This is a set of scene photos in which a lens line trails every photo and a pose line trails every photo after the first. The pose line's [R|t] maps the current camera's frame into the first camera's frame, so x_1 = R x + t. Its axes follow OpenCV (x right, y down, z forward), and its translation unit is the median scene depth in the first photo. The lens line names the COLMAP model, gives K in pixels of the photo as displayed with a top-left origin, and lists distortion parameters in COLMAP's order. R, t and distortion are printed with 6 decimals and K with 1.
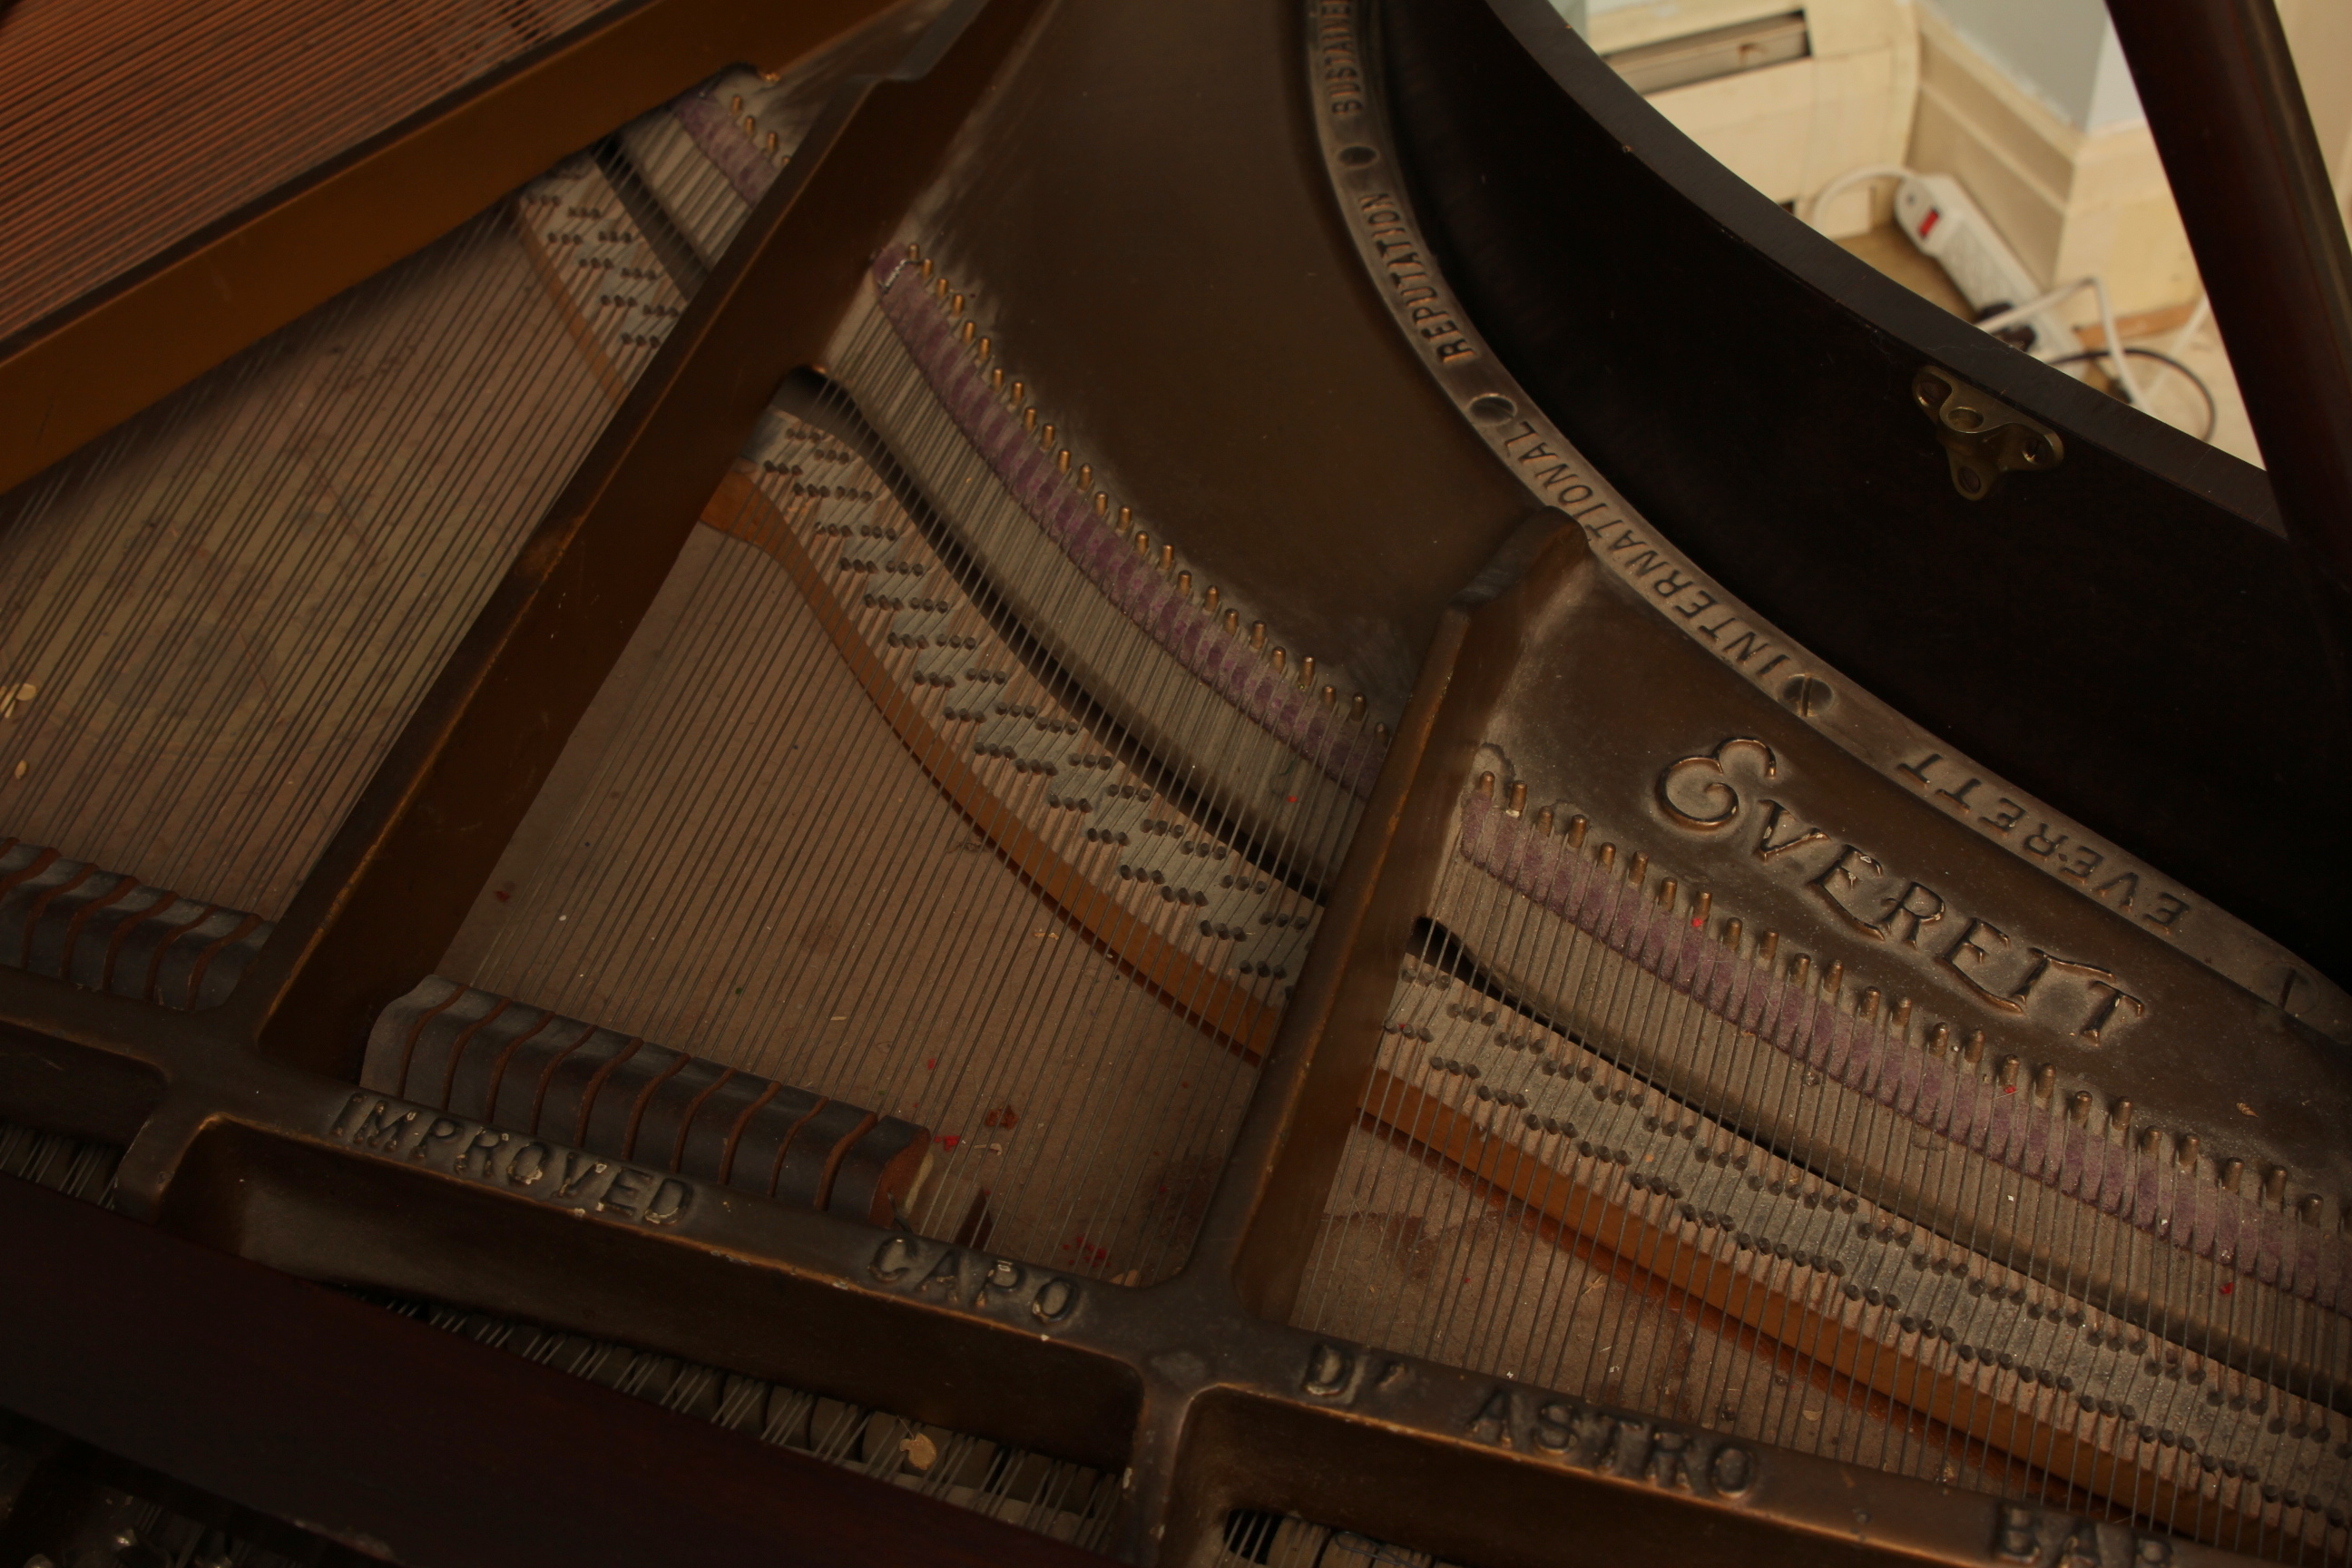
lens RADIAL K [[2511.1, 0, 1176.0], [0, 2511.1, 784.0], [0, 0, 1]] dist [-0.090194, -0.041438]
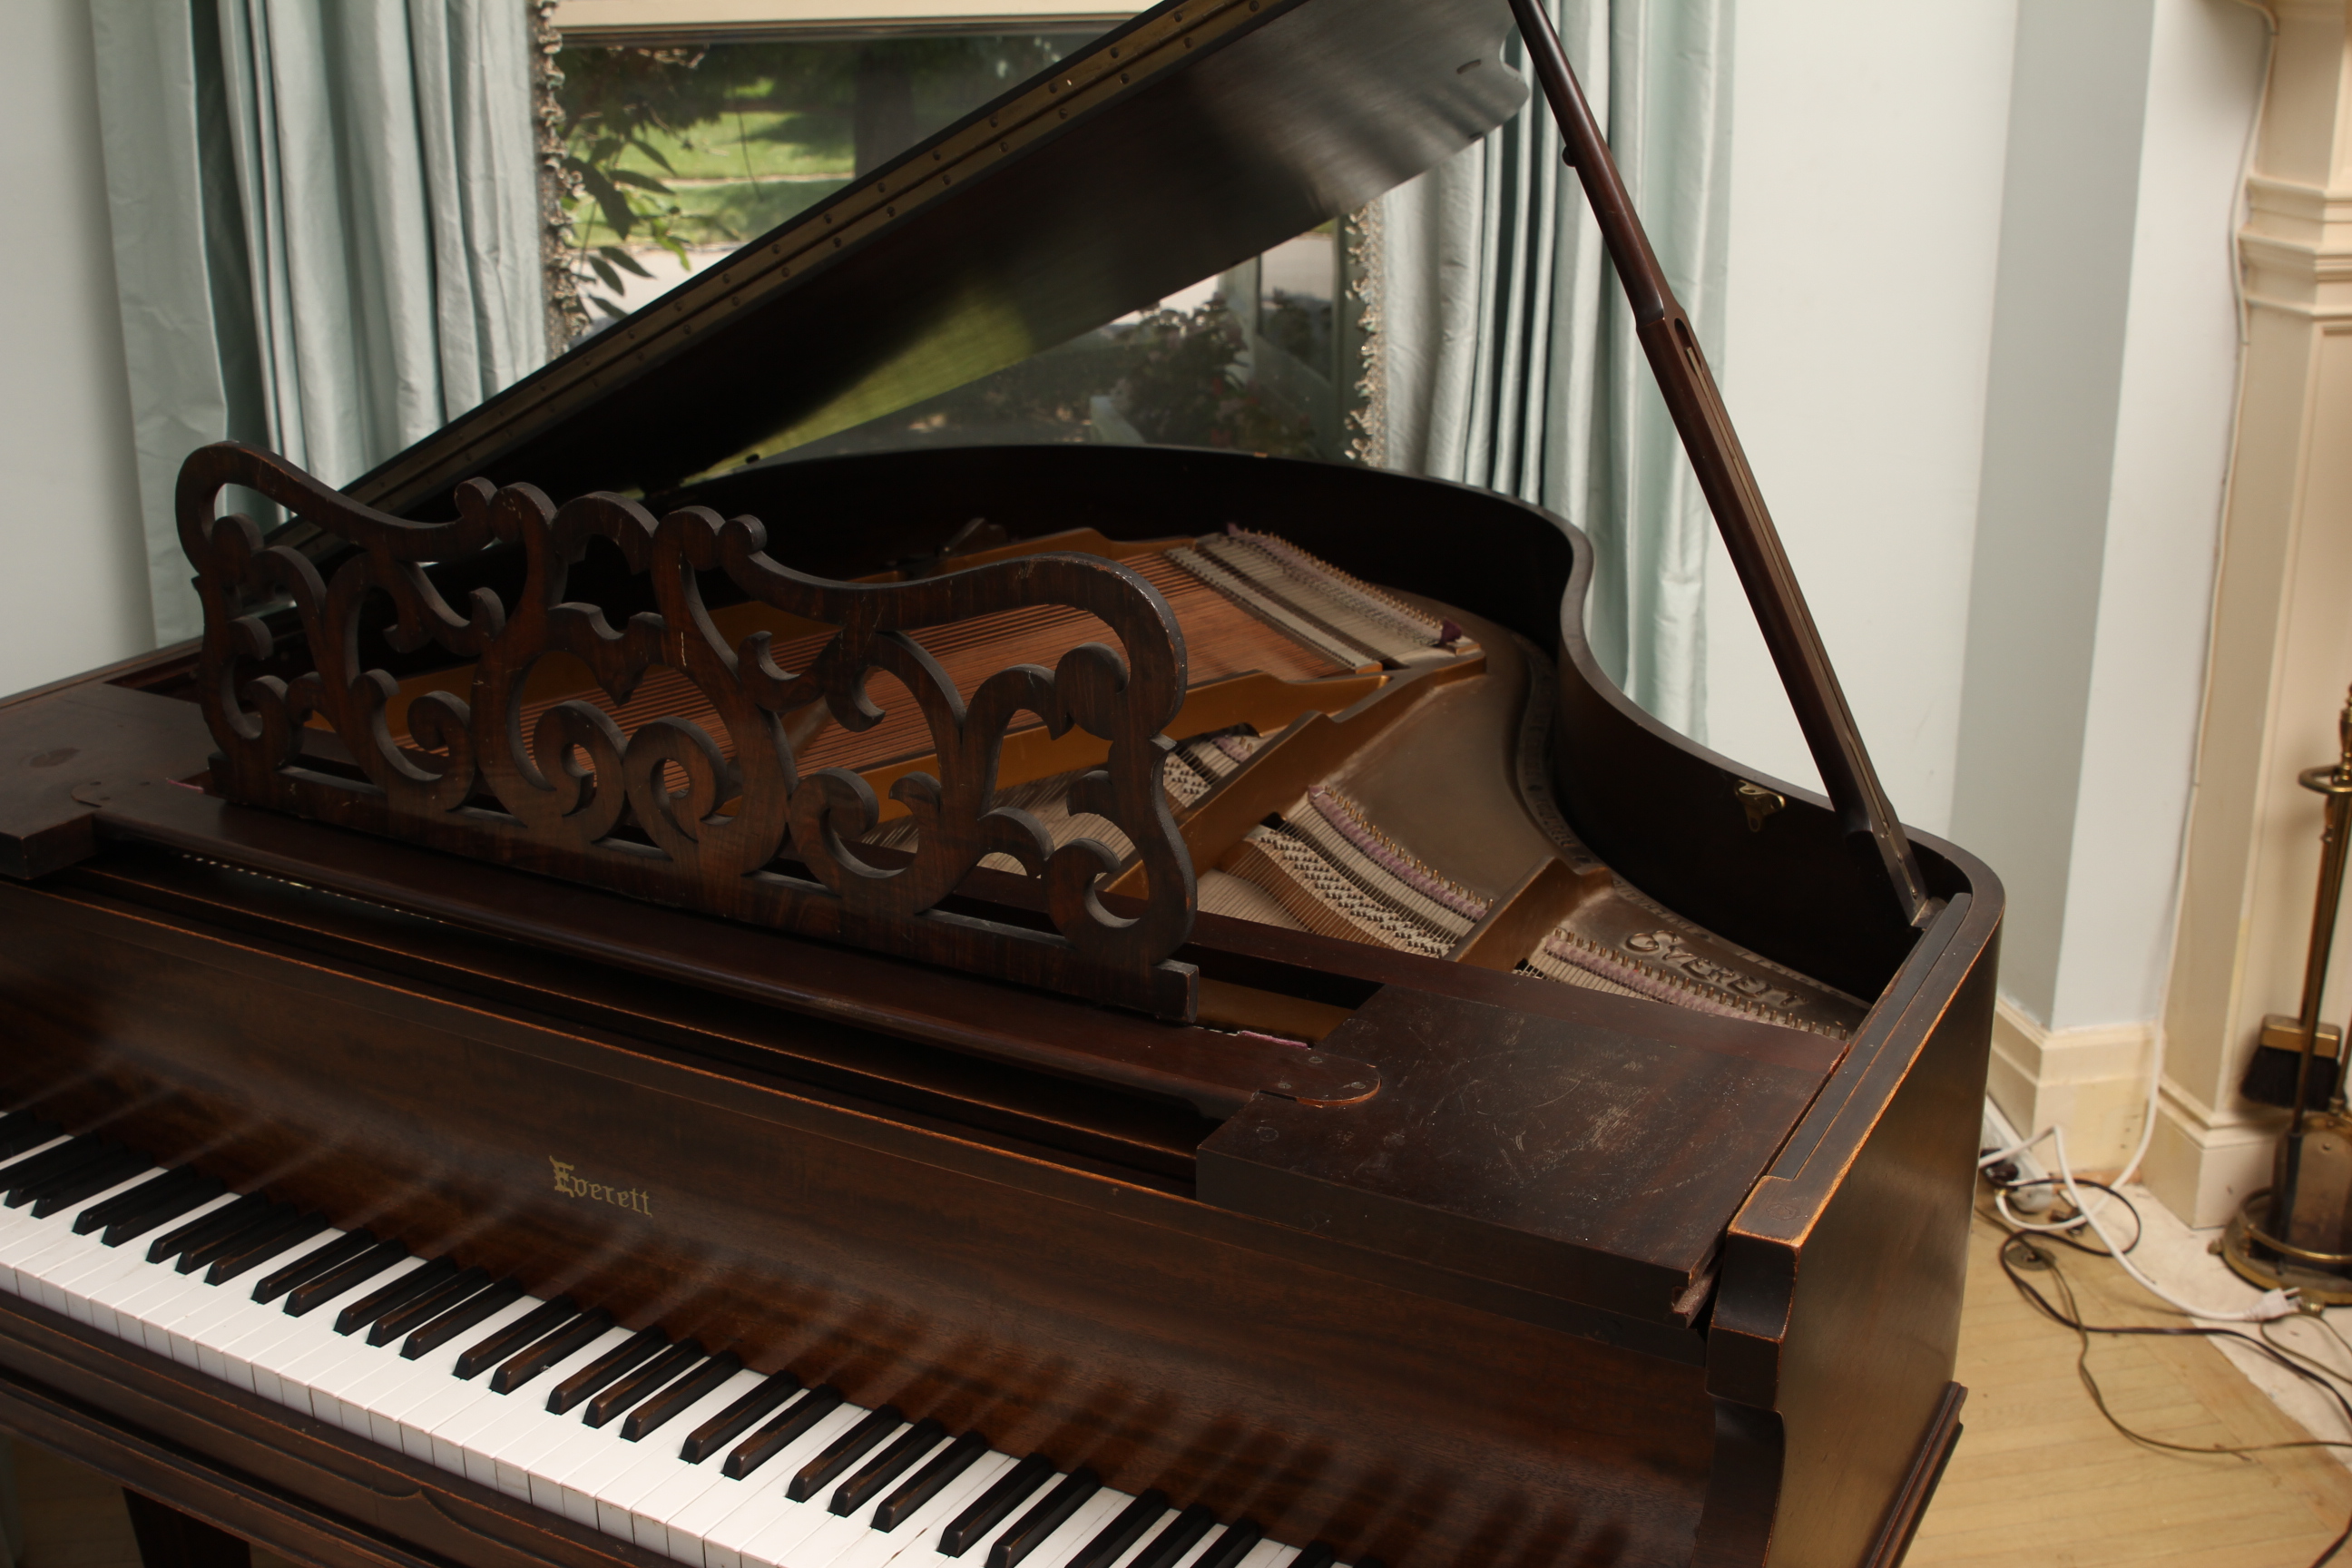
lens RADIAL K [[2511.1, 0, 1176.0], [0, 2511.1, 784.0], [0, 0, 1]] dist [-0.090194, -0.041438]
pose [[0.987413, 0.114394, -0.109223, 0.003974], [-0.150496, 0.891943, -0.426367, 0.823579], [0.048647, 0.437438, 0.897932, -1.091885]]
